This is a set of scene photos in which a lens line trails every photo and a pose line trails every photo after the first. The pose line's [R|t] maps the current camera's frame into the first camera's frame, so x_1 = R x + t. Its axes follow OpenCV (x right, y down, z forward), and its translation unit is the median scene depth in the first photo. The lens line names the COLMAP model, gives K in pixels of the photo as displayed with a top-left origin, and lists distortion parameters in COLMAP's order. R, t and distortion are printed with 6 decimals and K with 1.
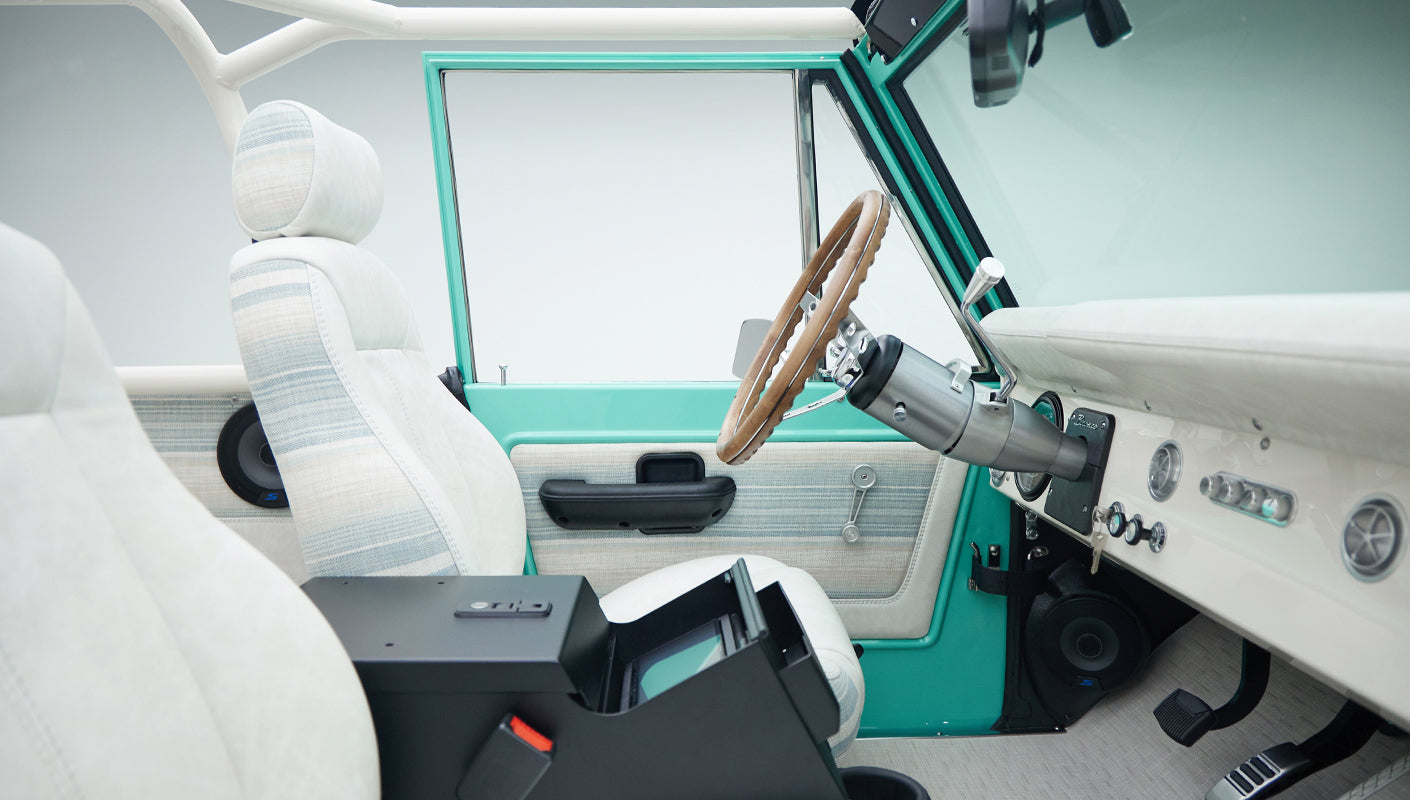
lens RADIAL K [[1011.0, 0, 710.0], [0, 1011.0, 395.5], [0, 0, 1]] dist [0.004250, -0.001922]
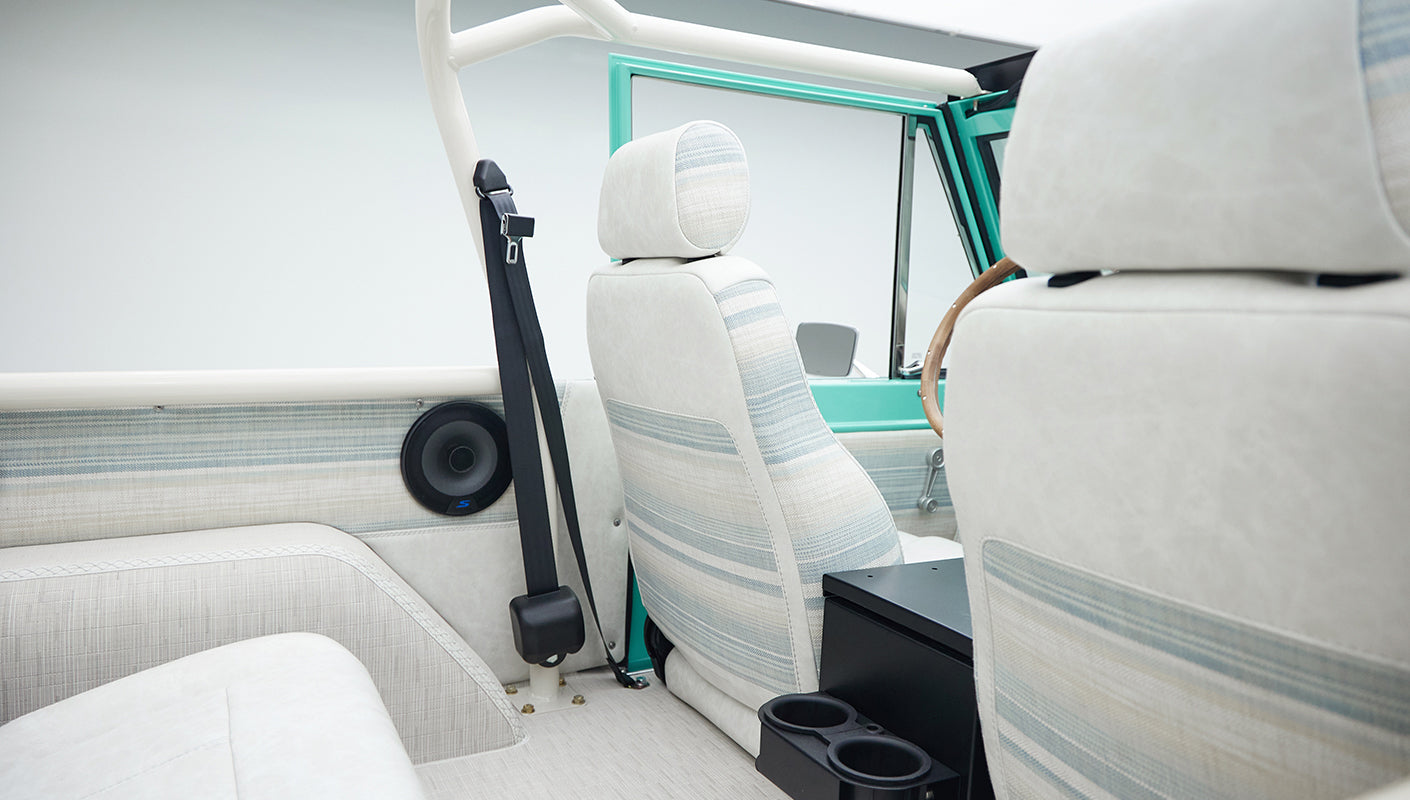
lens RADIAL K [[996.3, 0, 716.5], [0, 996.3, 402.8], [0, 0, 1]] dist [0.008877, -0.001675]
pose [[0.893442, -0.014477, 0.448946, -0.645115], [-0.002491, 0.999305, 0.037181, -0.030955], [-0.449172, -0.034338, 0.892785, 0.058415]]
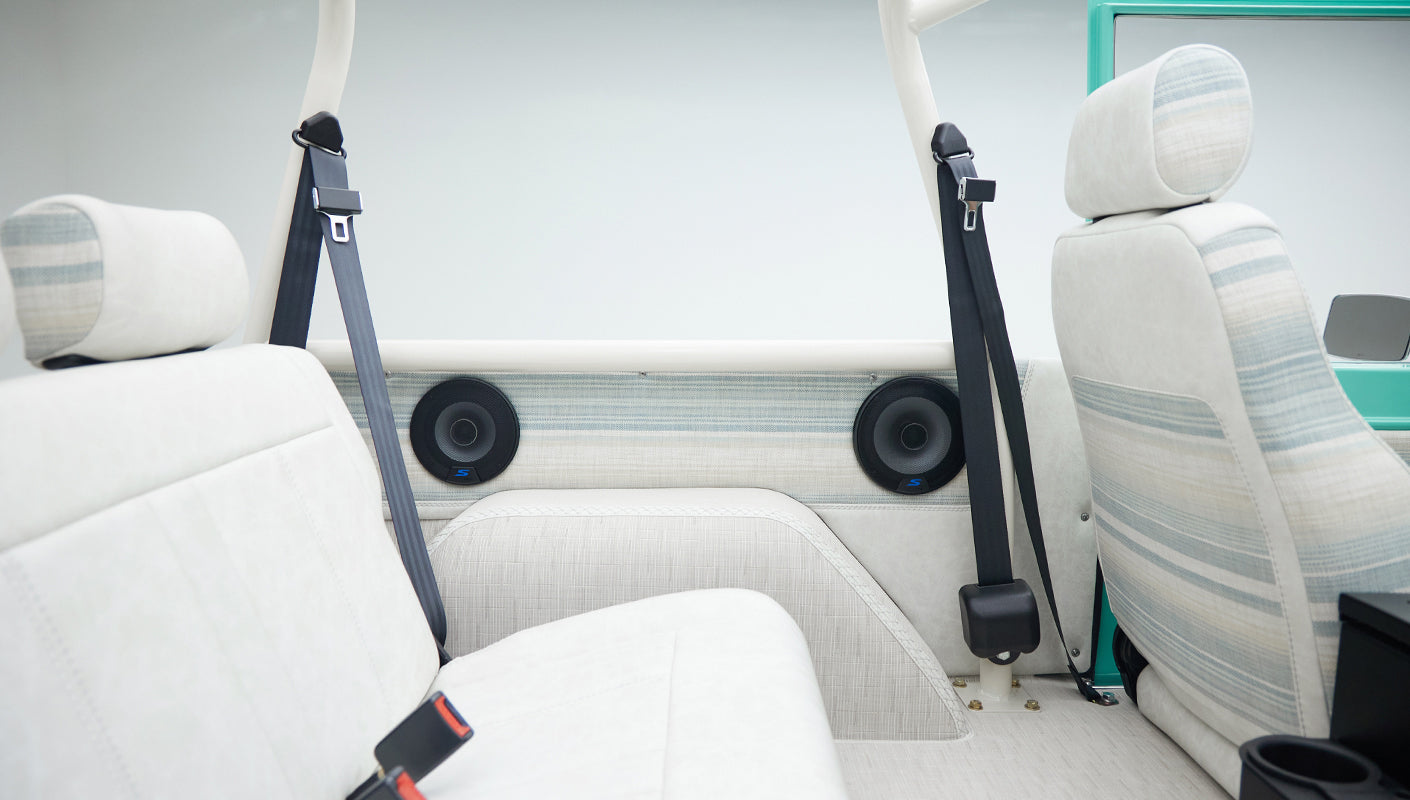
lens RADIAL K [[1011.0, 0, 710.0], [0, 1011.0, 395.5], [0, 0, 1]] dist [0.004250, -0.001922]
pose [[0.999747, 0.014126, -0.017531, -0.608639], [-0.013477, 0.999239, 0.036612, -0.010621], [0.018035, -0.036366, 0.999176, 0.078105]]
